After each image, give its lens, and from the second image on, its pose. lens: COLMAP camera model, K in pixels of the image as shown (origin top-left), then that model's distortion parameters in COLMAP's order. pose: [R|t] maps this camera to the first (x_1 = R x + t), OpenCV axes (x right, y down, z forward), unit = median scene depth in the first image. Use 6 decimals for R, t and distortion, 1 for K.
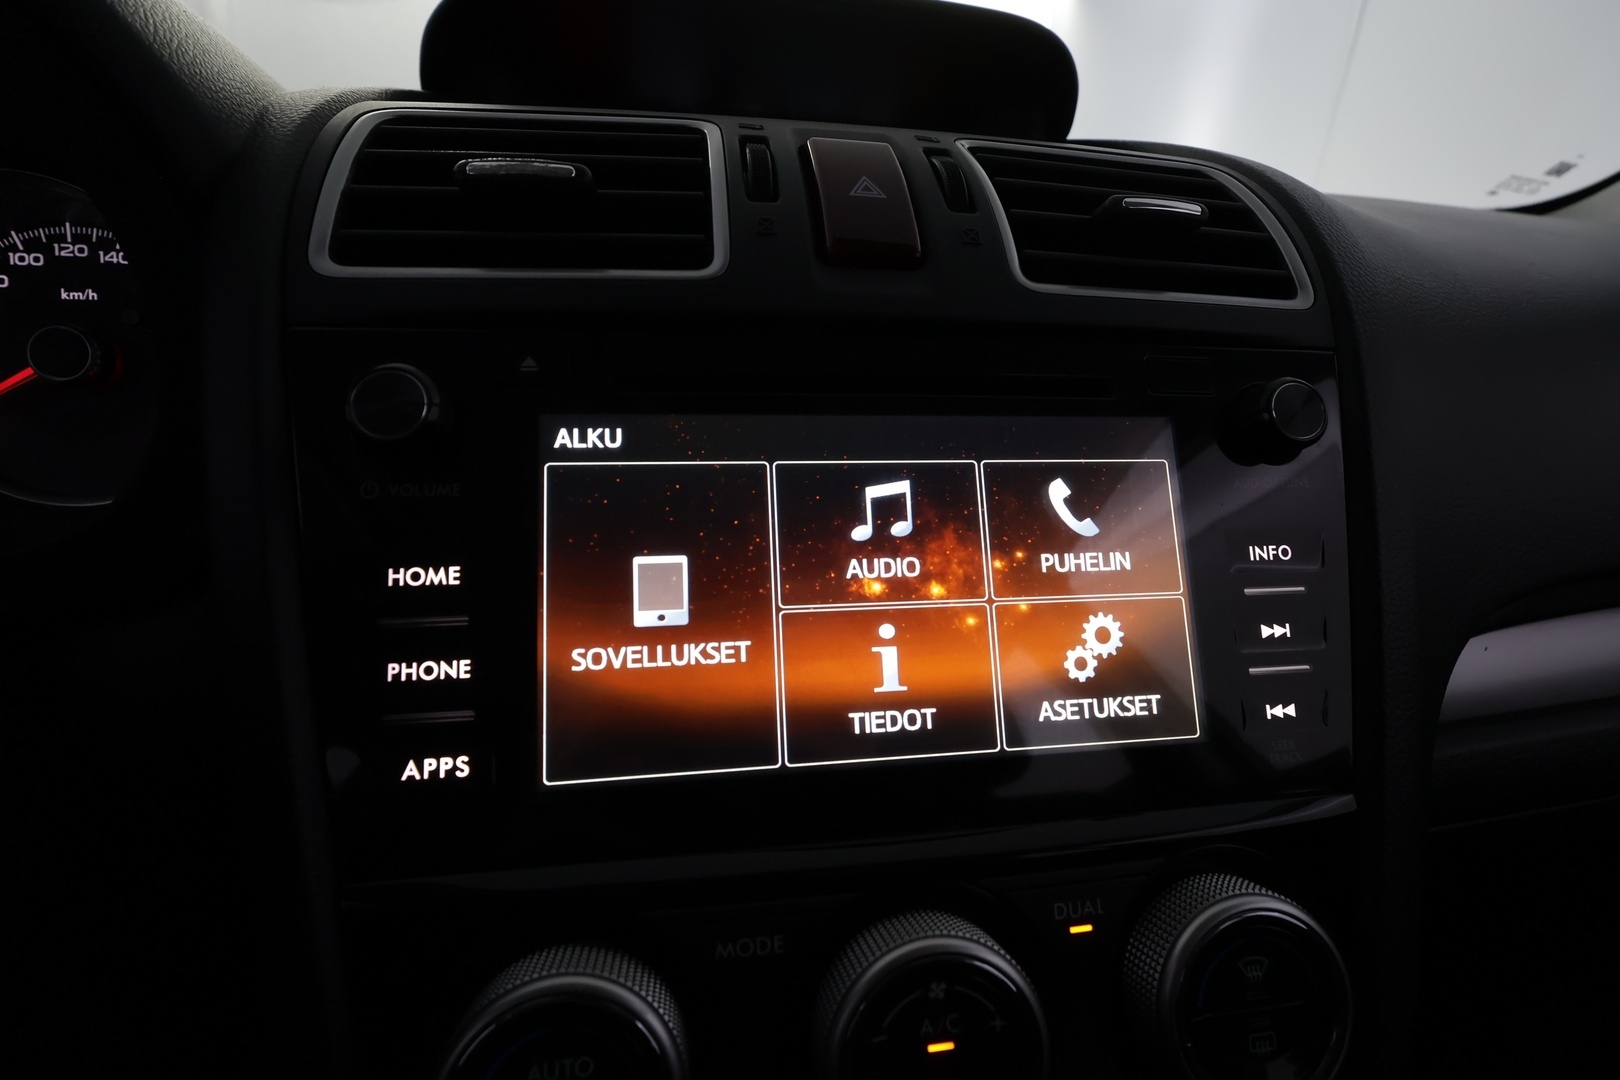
lens RADIAL K [[745.0, 0, 810.0], [0, 745.0, 540.0], [0, 0, 1]] dist [0.001357, 0.000336]
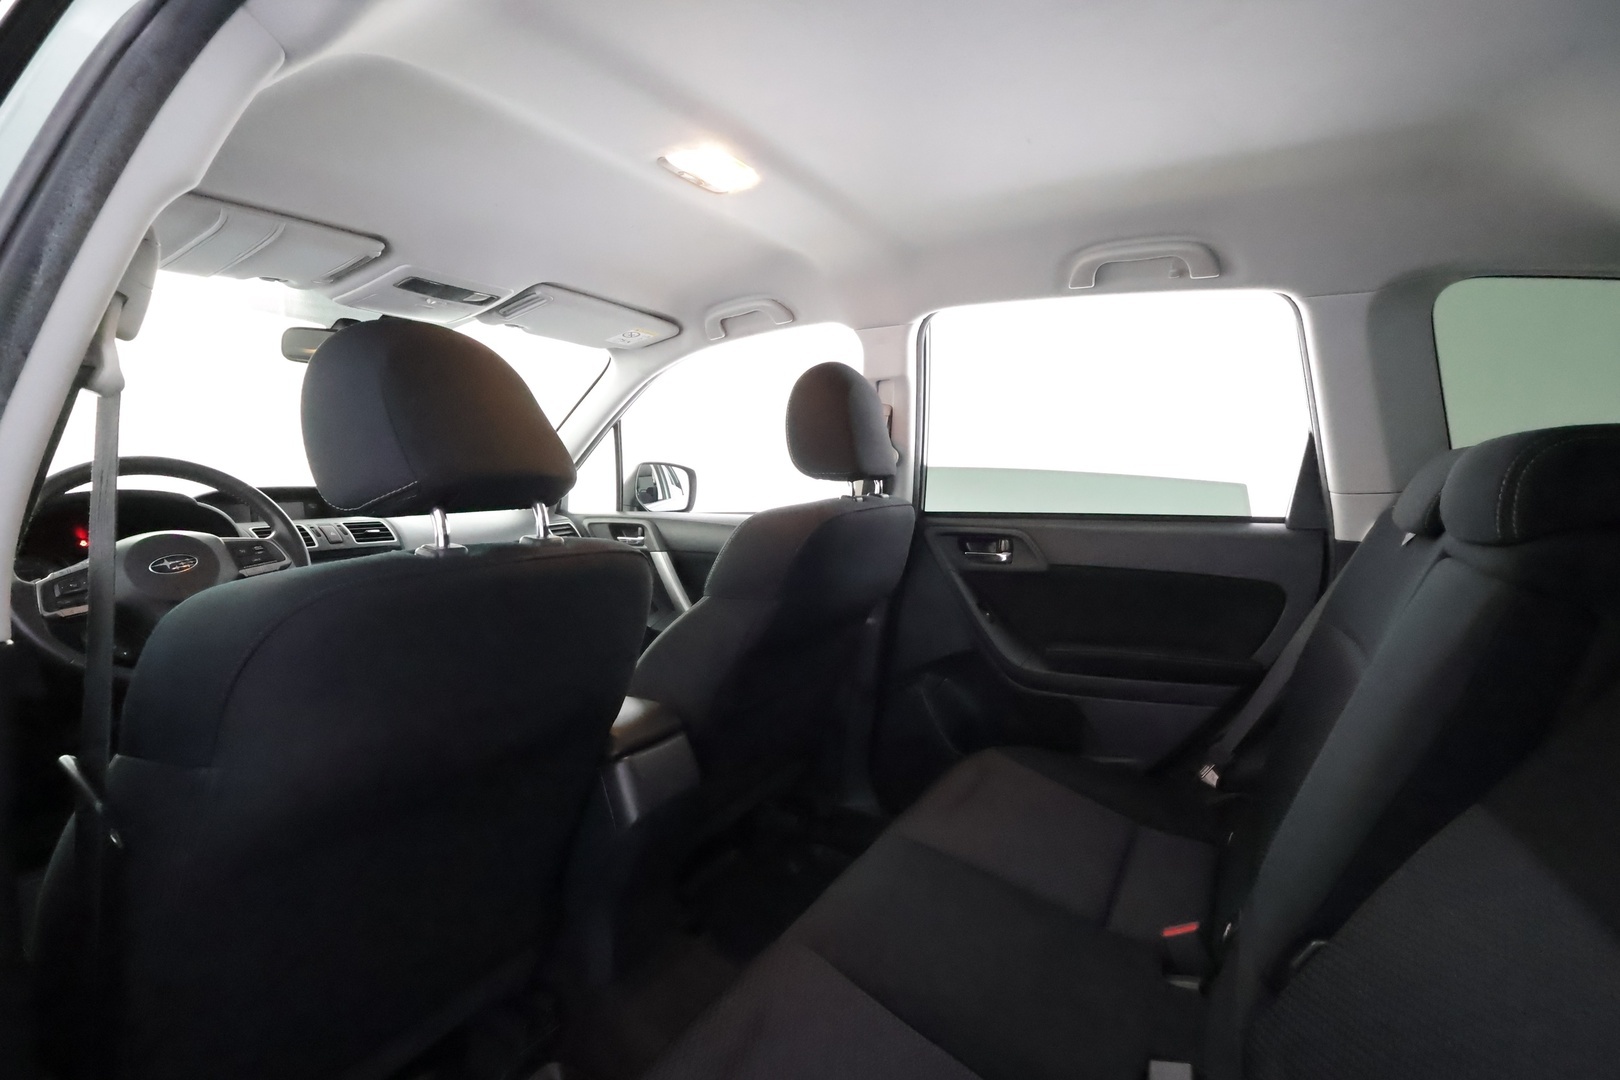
lens RADIAL K [[745.5, 0, 807.9], [0, 745.5, 540.8], [0, 0, 1]] dist [0.000040, 0.000154]
pose [[0.640518, -0.097666, 0.761708, -2.980958], [0.268392, 0.957800, -0.102881, 1.936144], [-0.719516, 0.270334, 0.639701, -8.382083]]
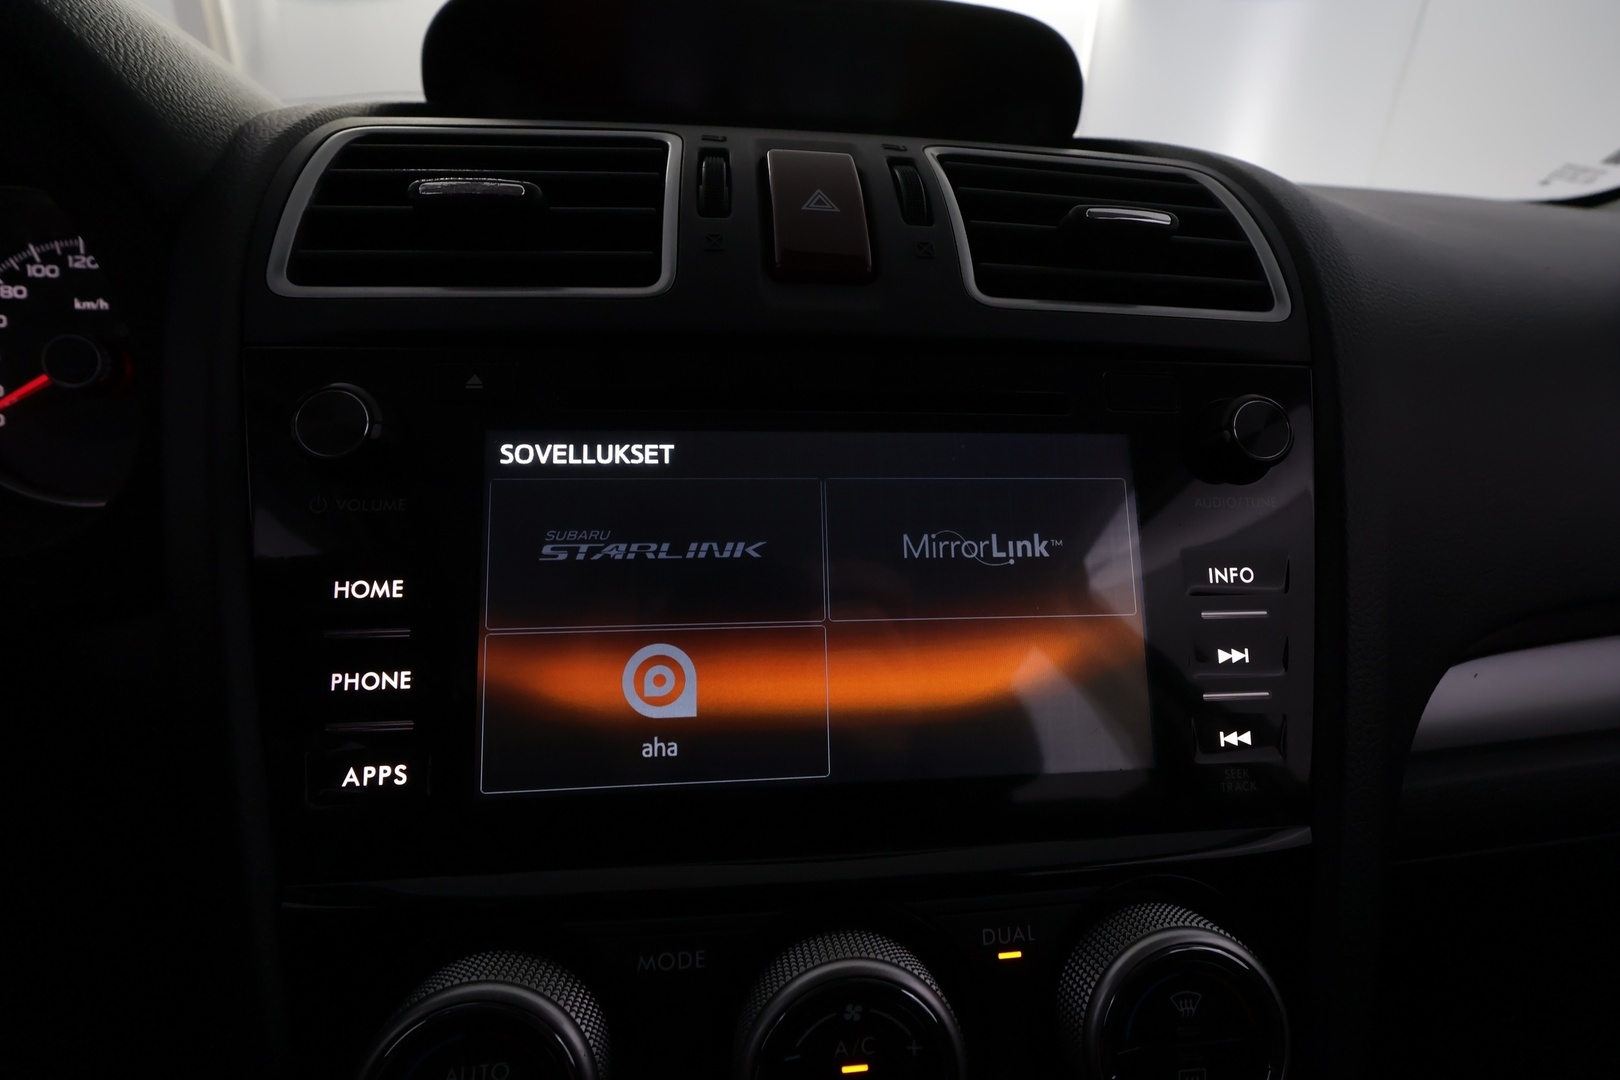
lens RADIAL K [[745.5, 0, 807.9], [0, 745.5, 540.8], [0, 0, 1]] dist [0.000040, 0.000154]
pose [[0.998587, 0.014317, -0.051176, 0.126039], [-0.013666, 0.999822, 0.013029, -0.035657], [0.051354, -0.012312, 0.998605, 0.001862]]
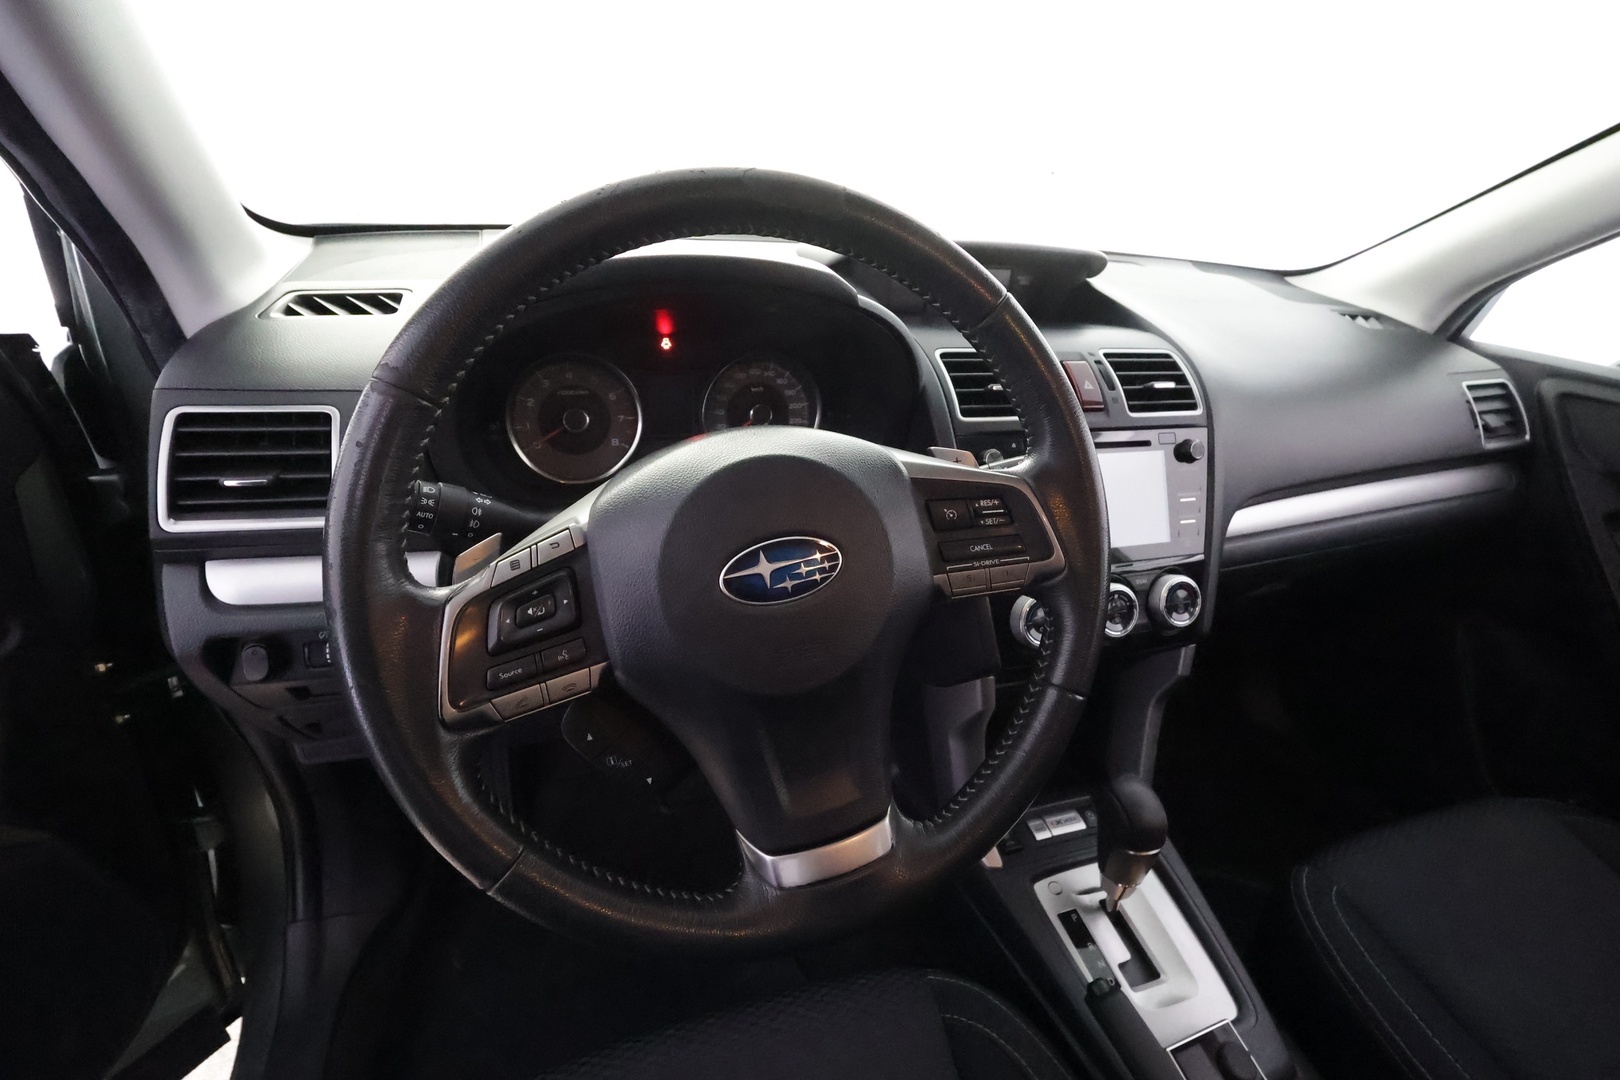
lens RADIAL K [[741.6, 0, 812.8], [0, 741.6, 538.2], [0, 0, 1]] dist [-0.008416, 0.000215]
pose [[0.985940, -0.030954, 0.164208, -1.871551], [0.006156, 0.988754, 0.149422, -0.315901], [-0.166986, -0.146310, 0.975043, -2.352659]]
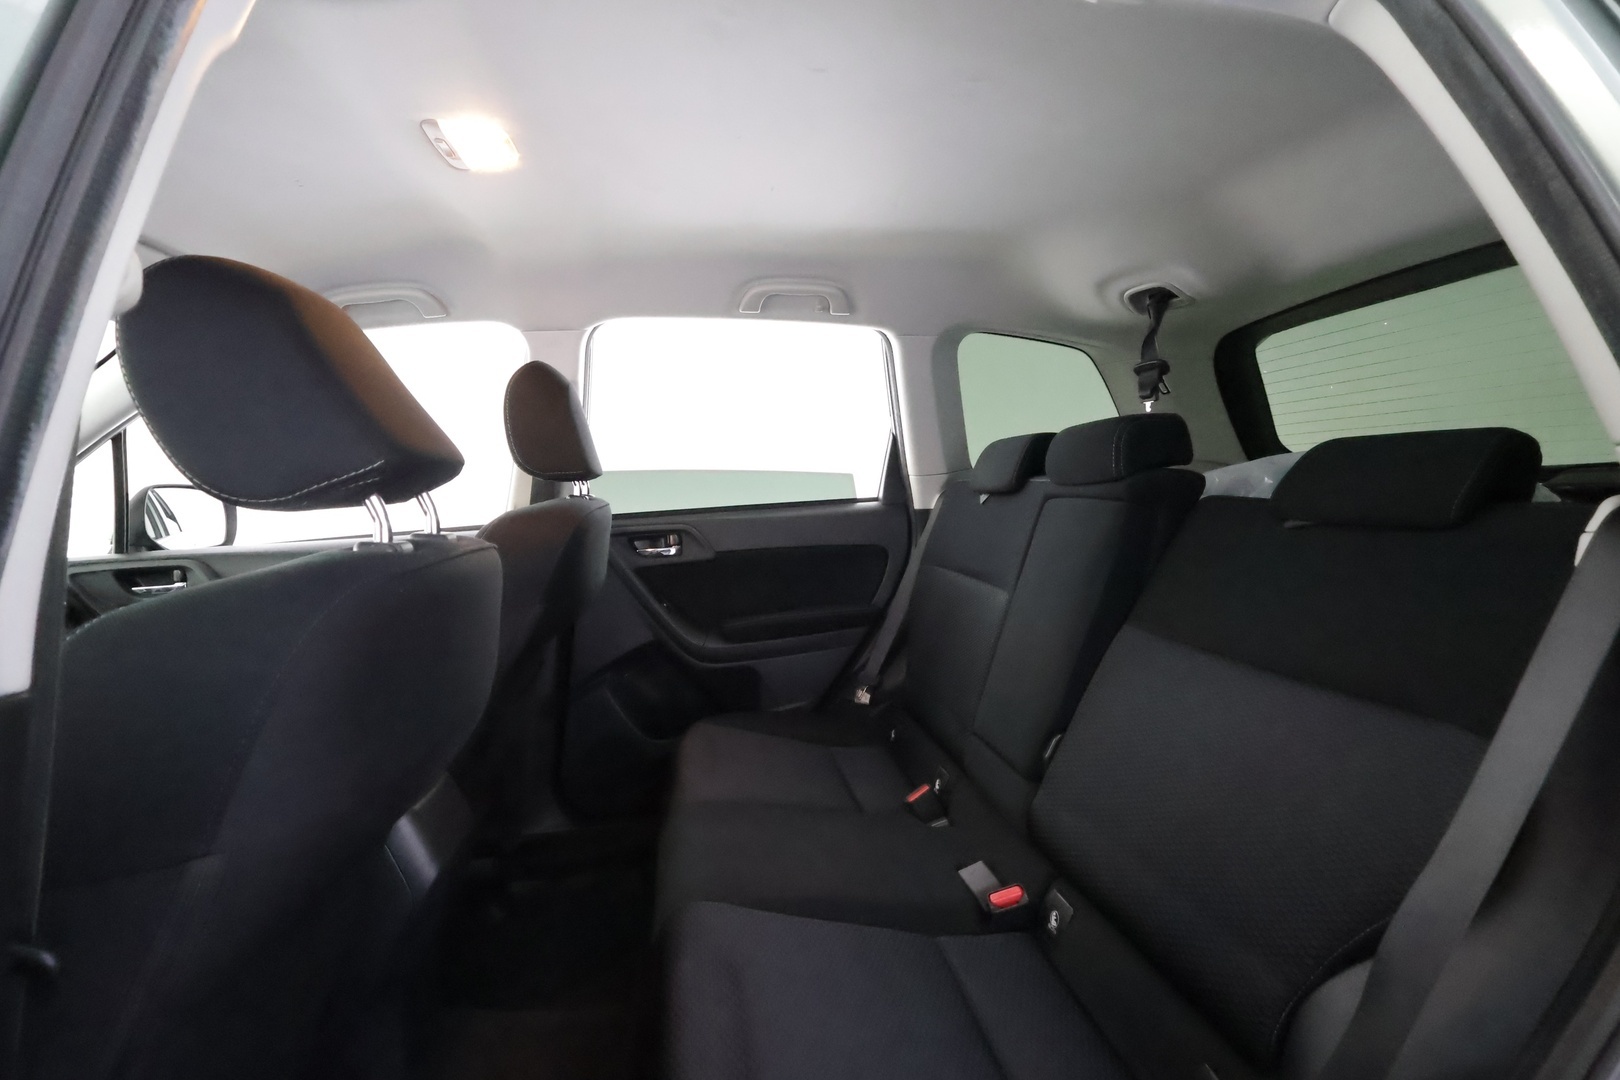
lens RADIAL K [[741.6, 0, 812.8], [0, 741.6, 538.2], [0, 0, 1]] dist [-0.008416, 0.000215]
pose [[0.003488, -0.103602, 0.994613, -4.275723], [0.373759, 0.922669, 0.094797, 1.459474], [-0.927519, 0.371415, 0.041940, -6.510427]]
